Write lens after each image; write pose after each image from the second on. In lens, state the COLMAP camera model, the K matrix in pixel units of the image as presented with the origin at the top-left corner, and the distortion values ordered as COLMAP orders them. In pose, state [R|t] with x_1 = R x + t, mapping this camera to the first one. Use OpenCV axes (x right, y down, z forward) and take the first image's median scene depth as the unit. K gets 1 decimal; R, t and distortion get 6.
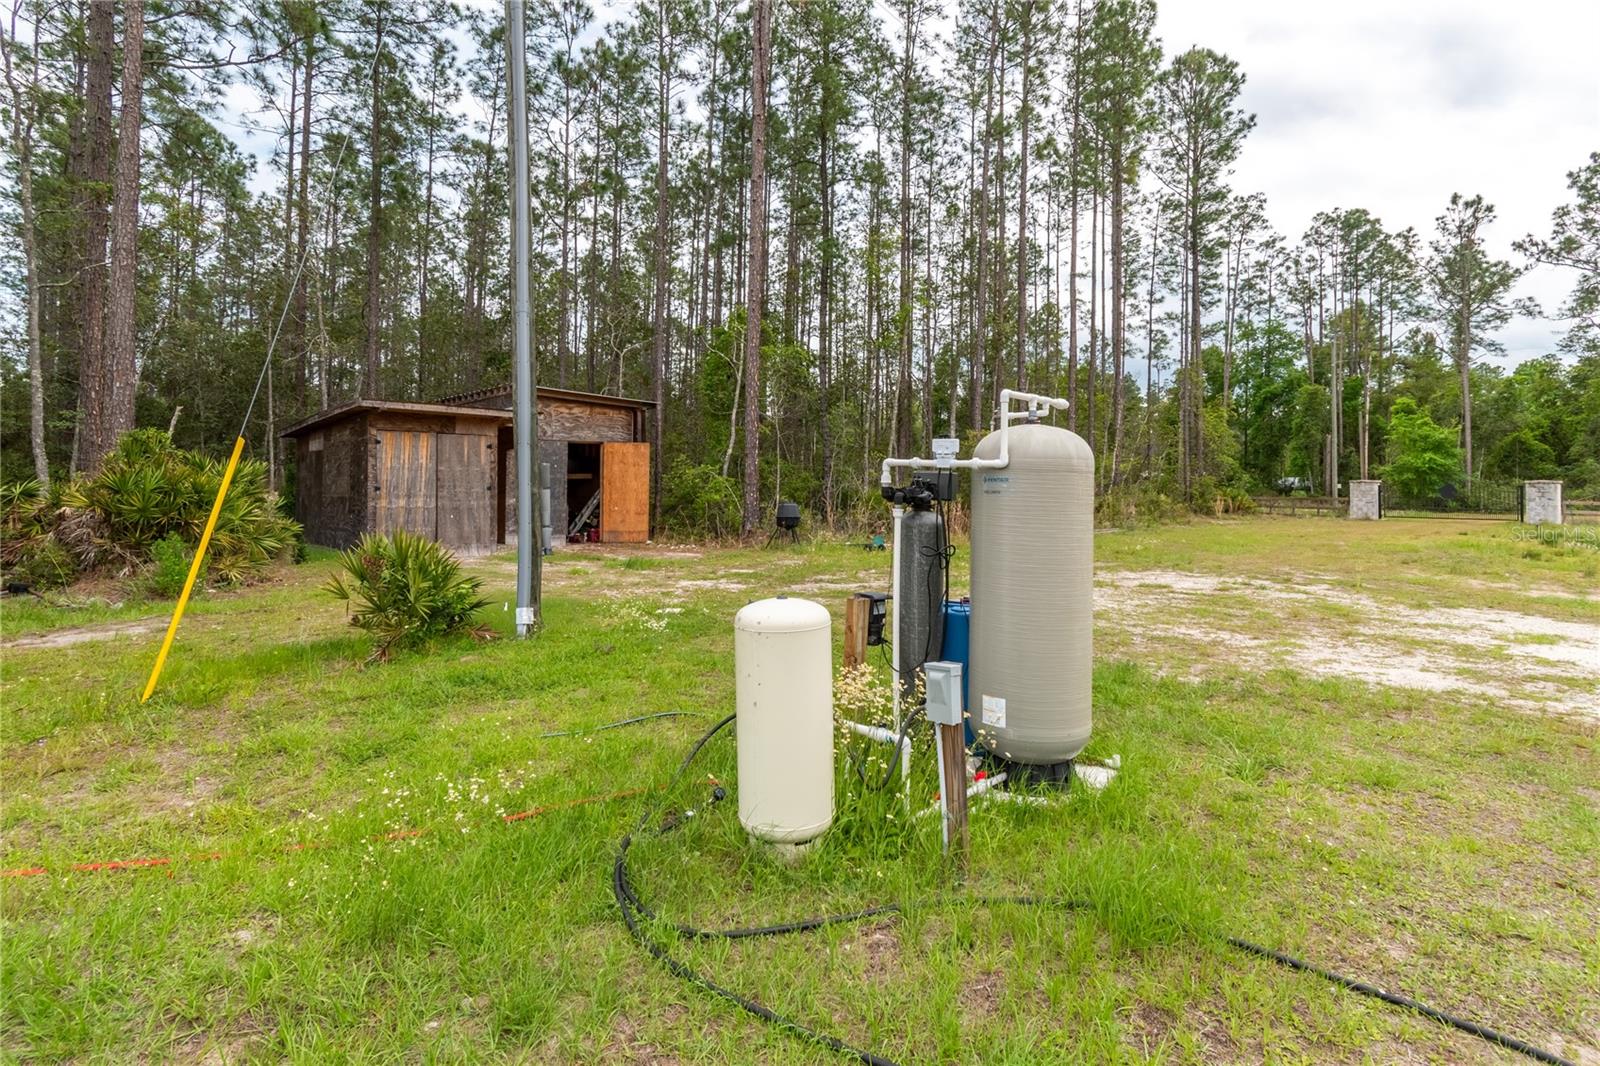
lens RADIAL K [[751.0, 0, 796.5], [0, 751.0, 476.0], [0, 0, 1]] dist [-0.001529, -0.000156]
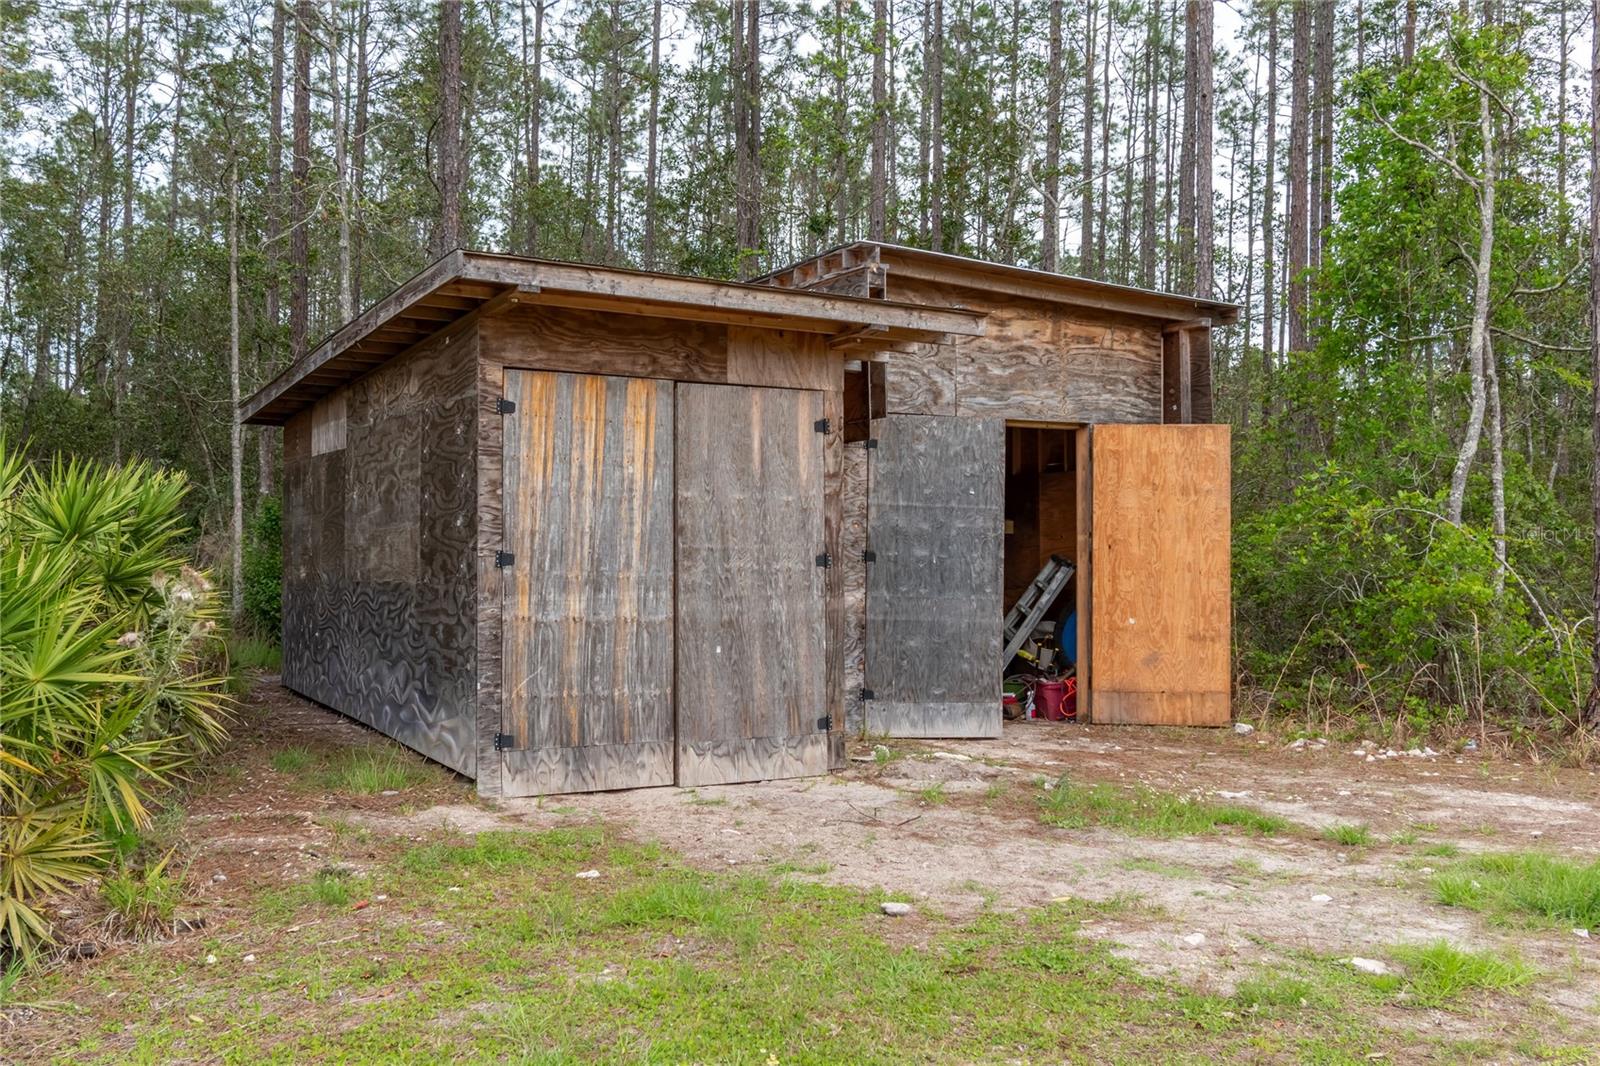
lens RADIAL K [[1380.8, 0, 801.1], [0, 1380.8, 532.8], [0, 0, 1]] dist [0.009241, 0.003674]
pose [[0.970245, -0.001364, -0.242121, -0.278754], [0.000602, 0.999995, -0.003221, 0.007327], [0.242124, 0.002979, 0.970241, 0.441335]]
